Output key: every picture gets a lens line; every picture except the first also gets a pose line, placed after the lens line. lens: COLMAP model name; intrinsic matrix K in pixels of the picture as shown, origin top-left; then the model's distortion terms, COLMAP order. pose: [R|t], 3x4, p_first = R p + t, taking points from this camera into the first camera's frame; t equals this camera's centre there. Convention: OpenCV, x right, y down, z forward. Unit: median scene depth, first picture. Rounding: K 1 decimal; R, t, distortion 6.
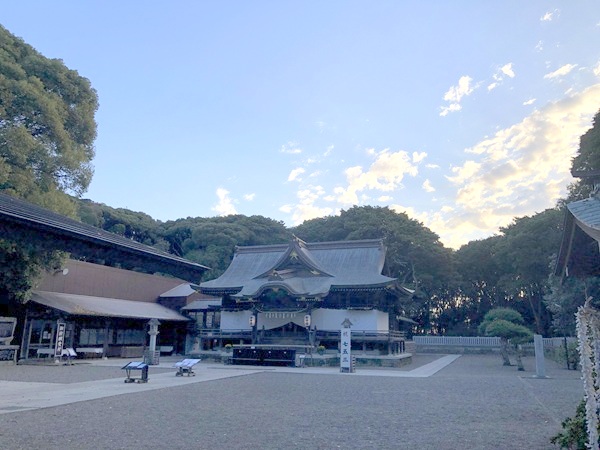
lens RADIAL K [[493.3, 0, 294.3], [0, 493.3, 213.9], [0, 0, 1]] dist [0.049852, -0.037204]
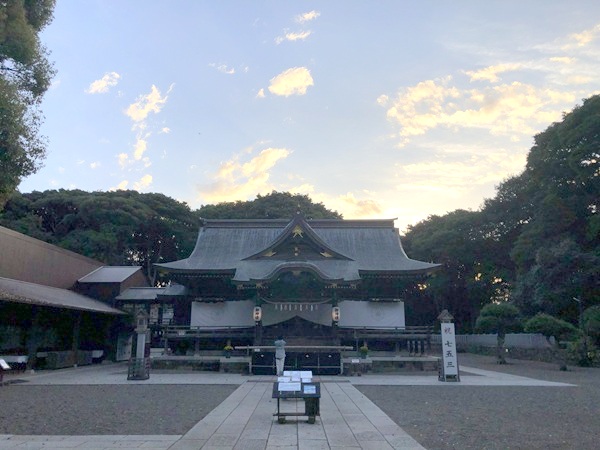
lens RADIAL K [[493.3, 0, 296.1], [0, 493.3, 213.9], [0, 0, 1]] dist [0.049852, -0.037204]
pose [[0.942844, 0.071683, 0.325434, -0.286112], [-0.071984, 0.997344, -0.011134, 0.070435], [-0.325368, -0.012928, 0.945499, 0.281825]]
